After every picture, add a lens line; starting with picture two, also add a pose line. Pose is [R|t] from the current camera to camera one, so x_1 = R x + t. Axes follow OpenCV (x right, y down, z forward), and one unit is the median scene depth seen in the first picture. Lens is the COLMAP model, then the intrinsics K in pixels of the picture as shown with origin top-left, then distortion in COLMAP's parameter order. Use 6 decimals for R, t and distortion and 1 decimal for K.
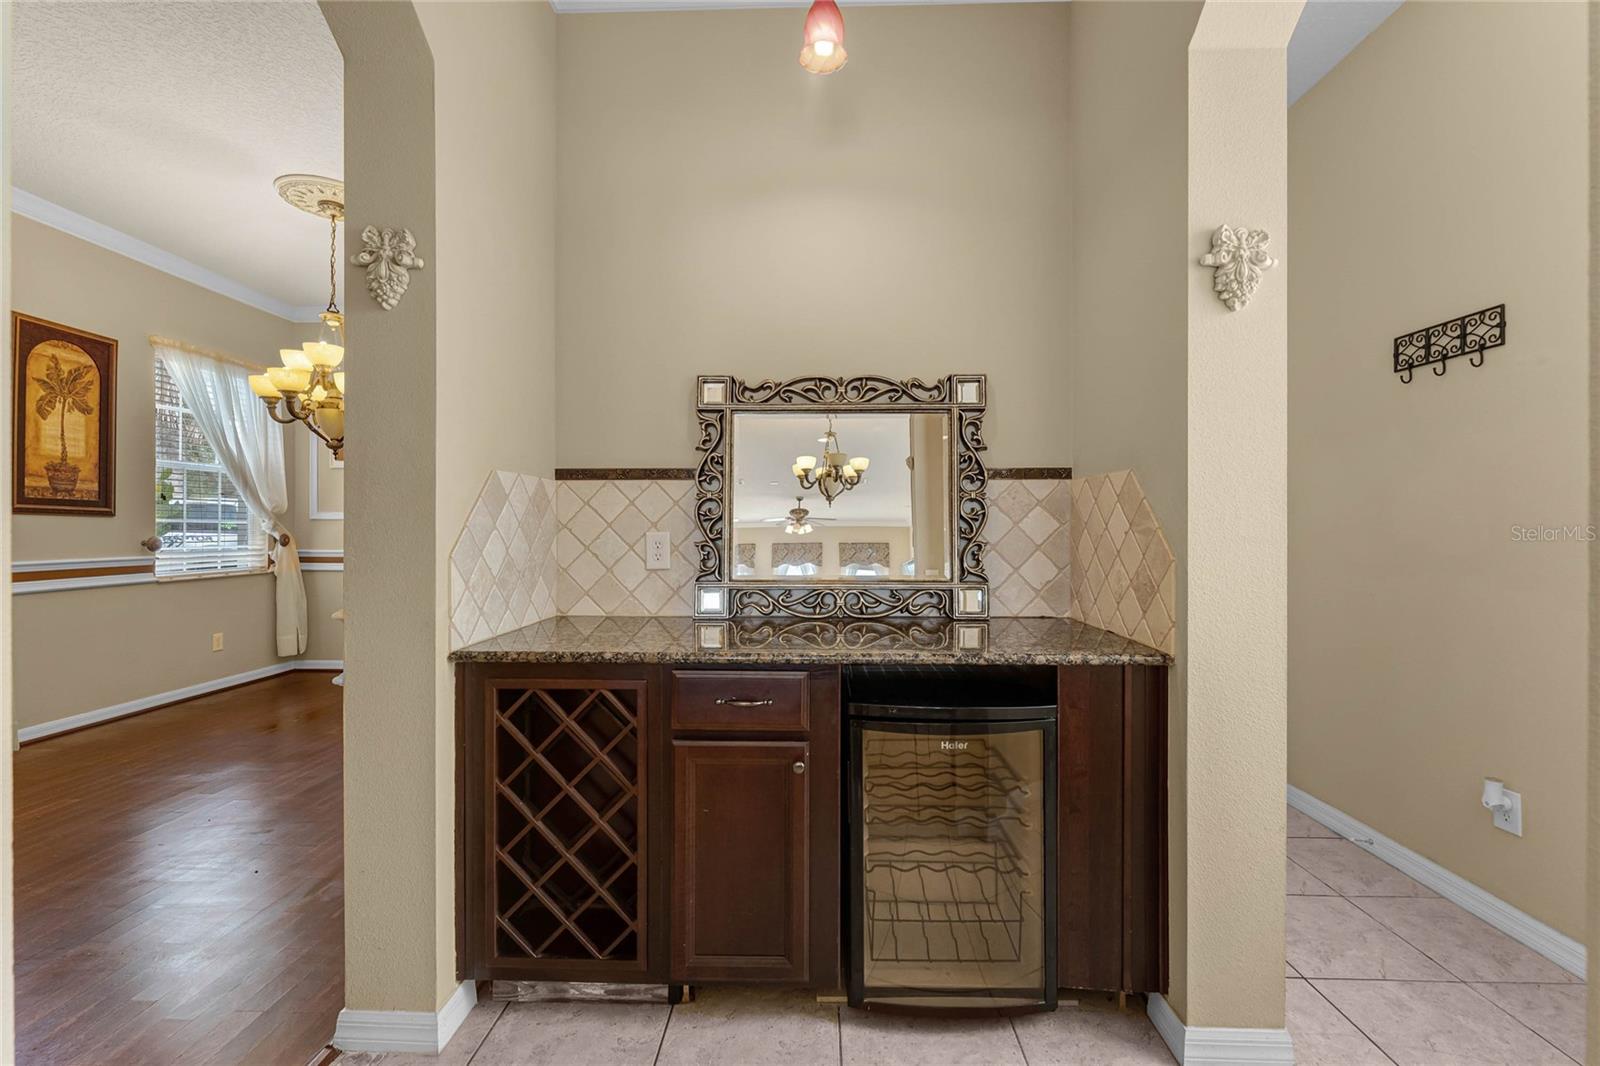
lens RADIAL K [[673.9, 0, 800.0], [0, 673.9, 533.0], [0, 0, 1]] dist [0.000062, 0.000023]
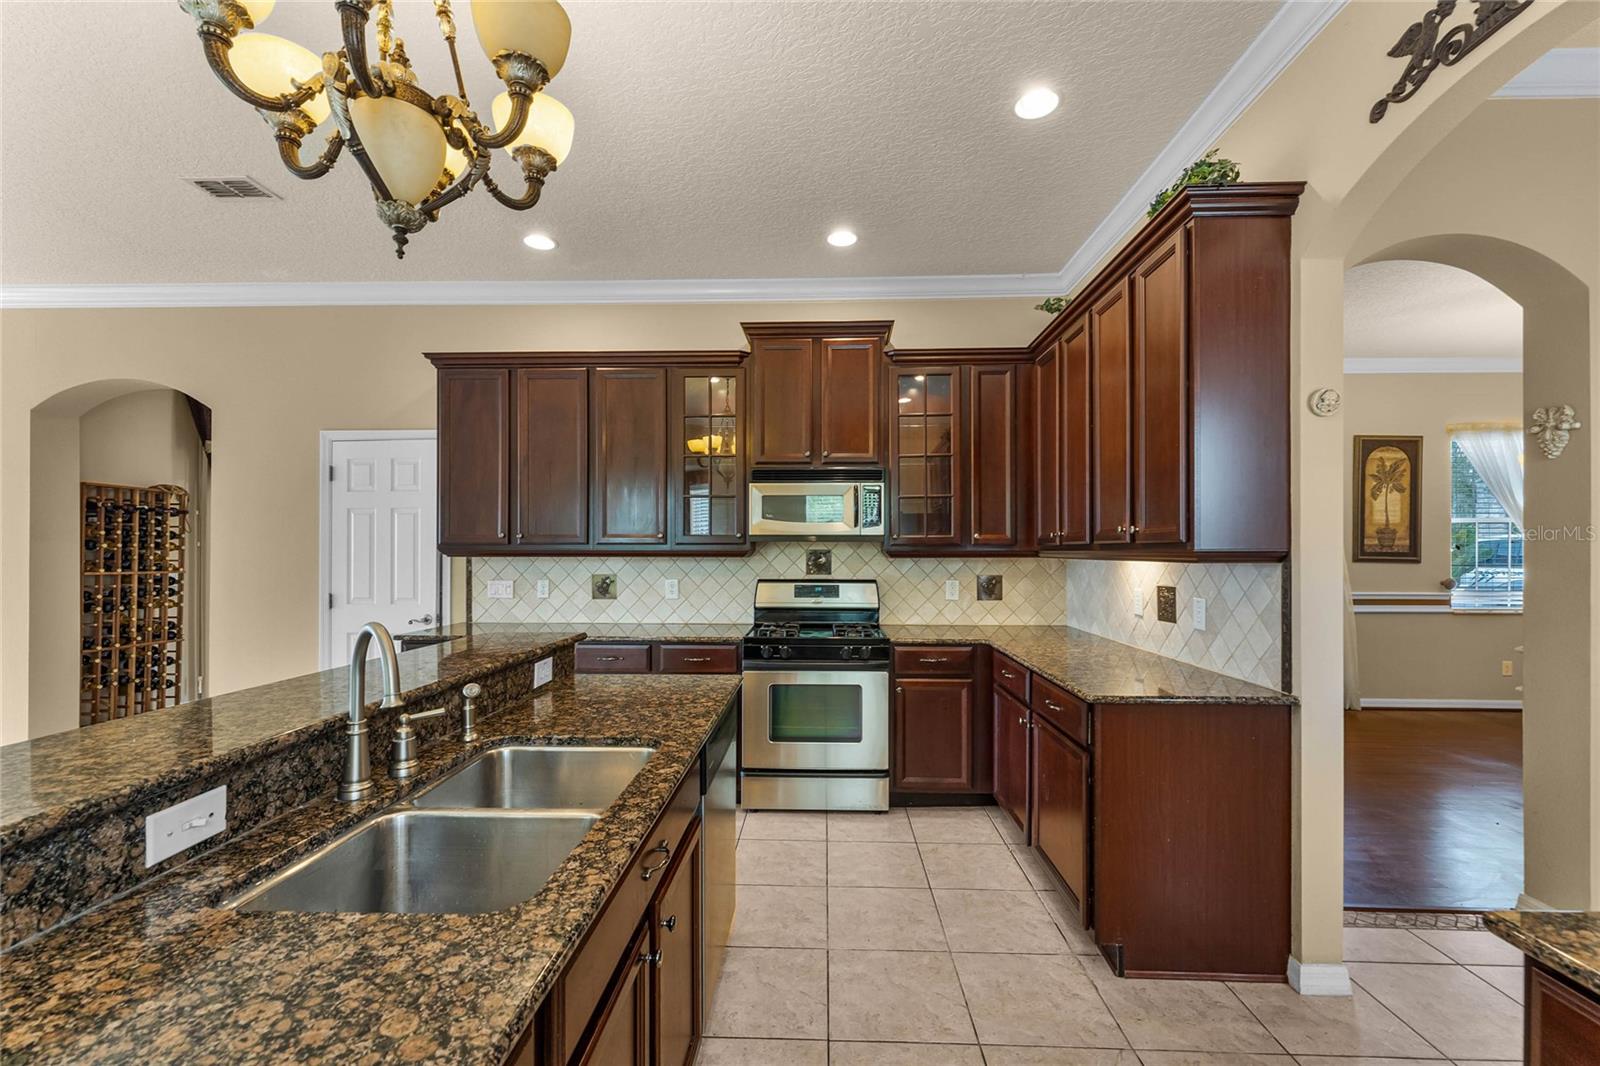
lens RADIAL K [[655.6, 0, 800.8], [0, 655.6, 543.4], [0, 0, 1]] dist [0.000673, 0.000051]
pose [[-0.003479, -0.010564, -0.999938, 0.364812], [-0.009266, 0.999902, -0.010531, -0.041699], [0.999951, 0.009229, -0.003577, -0.293627]]
